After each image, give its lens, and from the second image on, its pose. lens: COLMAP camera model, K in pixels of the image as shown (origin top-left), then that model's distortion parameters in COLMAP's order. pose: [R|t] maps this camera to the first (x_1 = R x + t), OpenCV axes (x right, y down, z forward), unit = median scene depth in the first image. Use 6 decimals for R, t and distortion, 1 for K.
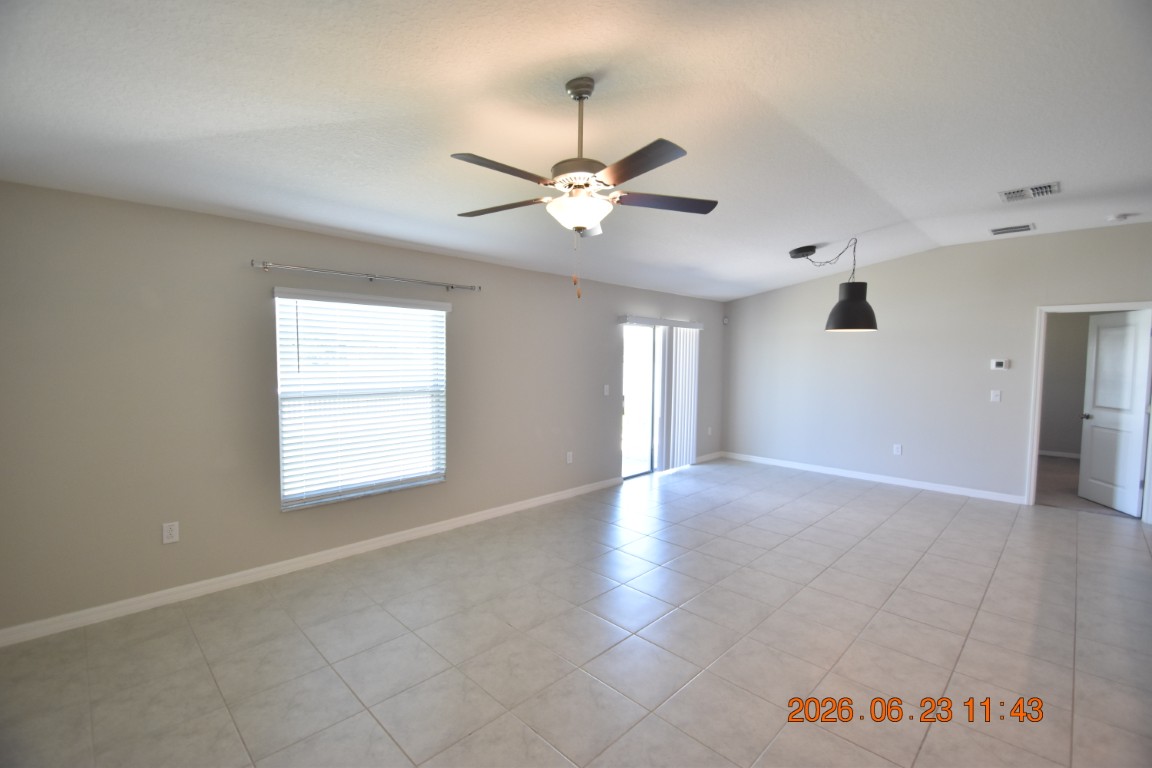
lens RADIAL K [[504.4, 0, 570.8], [0, 504.4, 389.1], [0, 0, 1]] dist [0.012614, -0.015652]
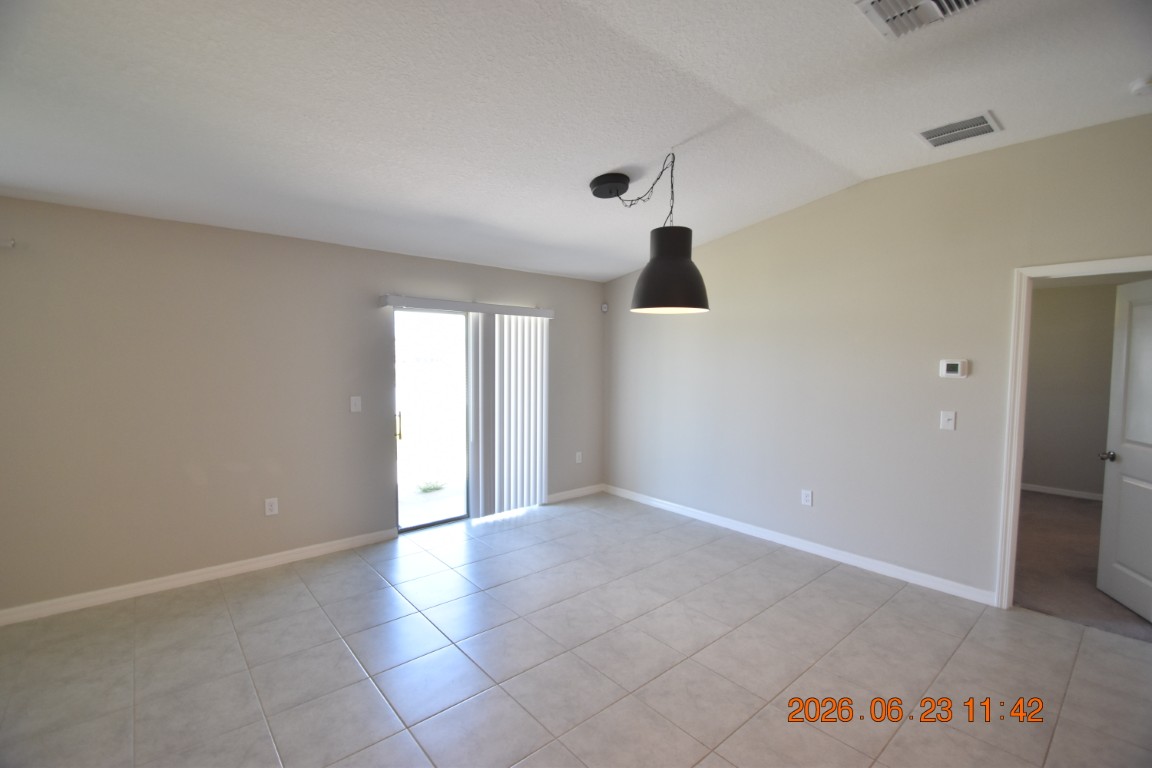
lens RADIAL K [[504.4, 0, 570.8], [0, 504.4, 389.1], [0, 0, 1]] dist [0.012614, -0.015652]
pose [[0.996821, 0.005662, -0.079473, 0.465159], [-0.005930, 0.999977, -0.003144, -0.020397], [0.079453, 0.003605, 0.996832, 0.382473]]
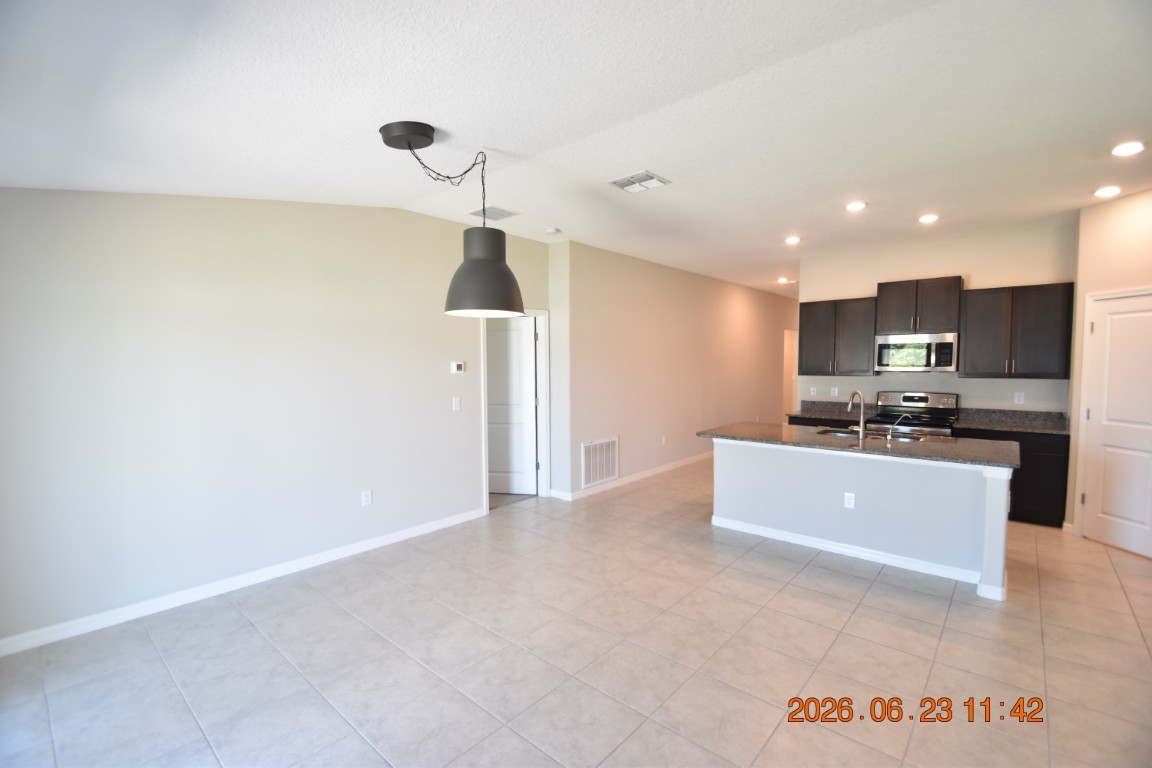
lens RADIAL K [[504.4, 0, 570.8], [0, 504.4, 389.1], [0, 0, 1]] dist [0.012614, -0.015652]
pose [[-0.062504, -0.064127, 0.995982, -0.031151], [0.068253, 0.995323, 0.068368, -0.060086], [-0.995708, 0.072252, -0.057835, 0.900003]]
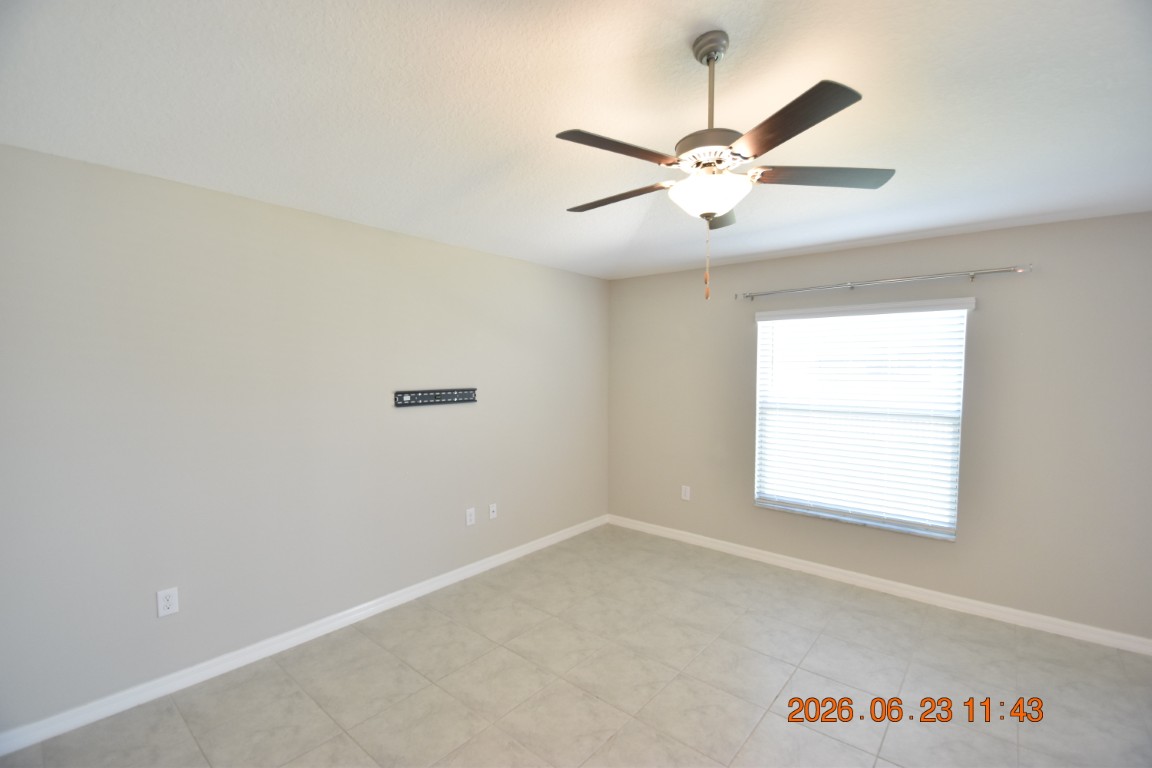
lens RADIAL K [[504.4, 0, 570.8], [0, 504.4, 389.1], [0, 0, 1]] dist [0.012614, -0.015652]
pose [[0.078843, 0.033306, -0.996331, 0.361676], [-0.066498, 0.997391, 0.028080, -0.018160], [0.994667, 0.064040, 0.080852, 0.315338]]
